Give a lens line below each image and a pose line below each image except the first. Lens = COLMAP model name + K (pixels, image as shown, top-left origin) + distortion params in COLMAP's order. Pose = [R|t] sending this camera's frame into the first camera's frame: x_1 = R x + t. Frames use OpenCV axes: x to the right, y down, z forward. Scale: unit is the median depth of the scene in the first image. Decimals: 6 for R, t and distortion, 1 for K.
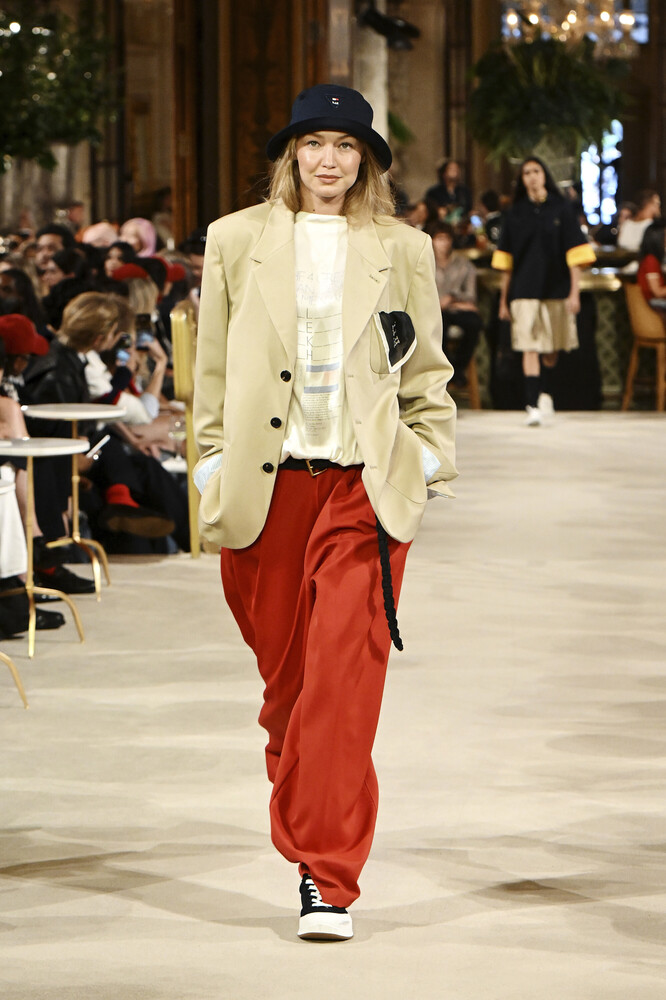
lens RADIAL K [[2843.5, 0, 381.4], [0, 2843.5, 498.5], [0, 0, 1]] dist [-0.129398, 1.119687]
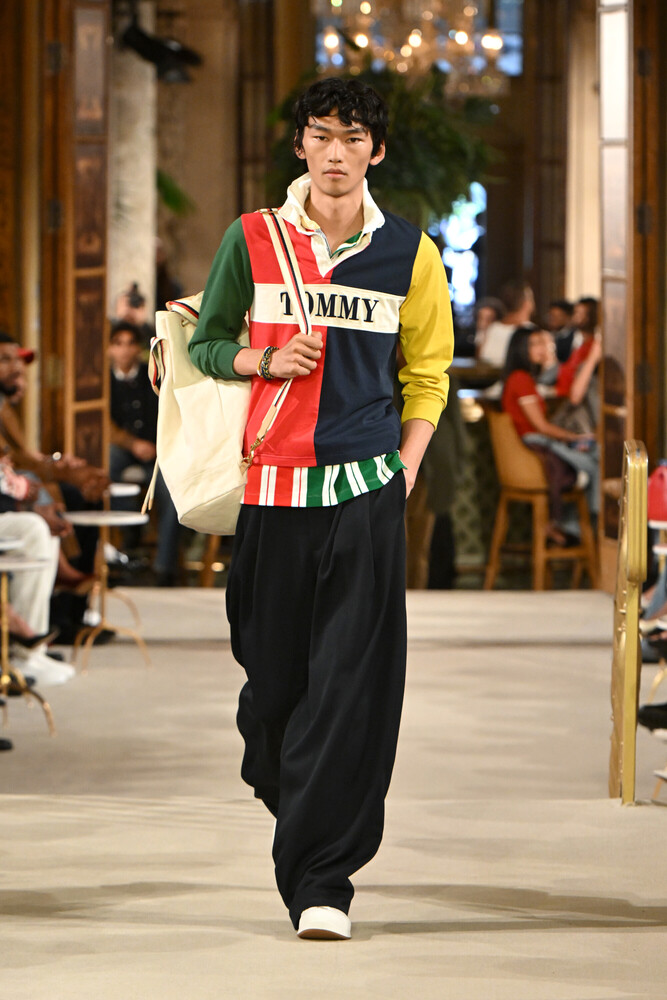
lens RADIAL K [[4413.0, 0, 286.6], [0, 4413.0, 500.9], [0, 0, 1]] dist [0.058249, -1.027474]
pose [[0.999239, 0.002905, 0.038890, -0.008001], [-0.000880, 0.998647, -0.051988, 0.004252], [-0.038988, 0.051914, 0.997890, -0.102634]]
